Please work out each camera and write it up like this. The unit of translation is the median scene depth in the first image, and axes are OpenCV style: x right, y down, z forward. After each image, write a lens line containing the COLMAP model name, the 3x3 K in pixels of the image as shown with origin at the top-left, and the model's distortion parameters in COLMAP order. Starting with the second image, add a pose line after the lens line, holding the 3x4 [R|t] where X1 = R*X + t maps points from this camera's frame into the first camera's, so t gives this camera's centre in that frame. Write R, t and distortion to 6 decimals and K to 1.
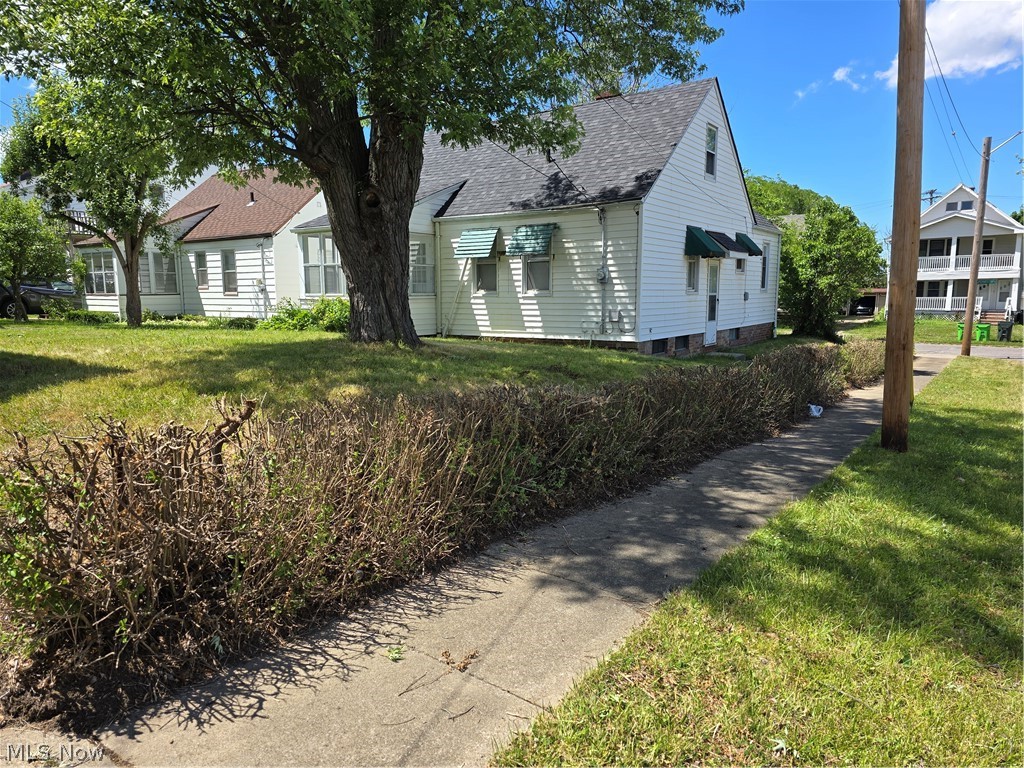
lens RADIAL K [[681.2, 0, 508.4], [0, 681.2, 391.5], [0, 0, 1]] dist [0.045220, -0.034778]
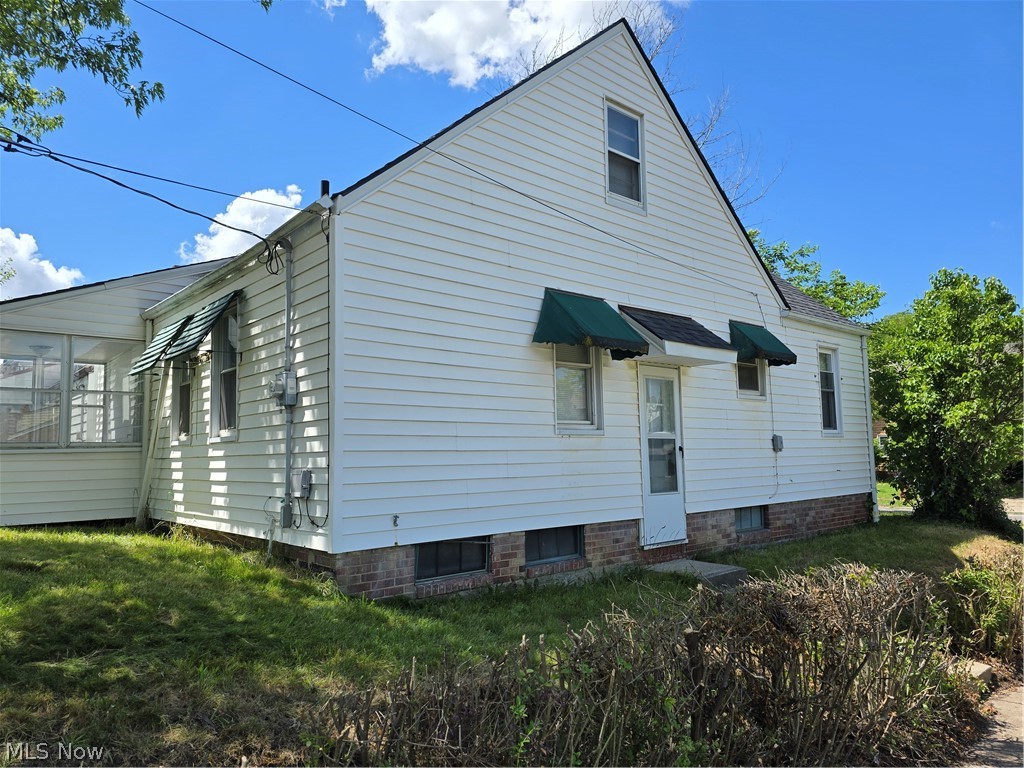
lens RADIAL K [[681.2, 0, 508.1], [0, 681.2, 387.2], [0, 0, 1]] dist [0.045220, -0.034778]
pose [[0.970339, -0.034062, -0.239336, 0.307603], [-0.024266, 0.971300, -0.236615, -0.059728], [0.240526, 0.235405, 0.941664, 0.513695]]
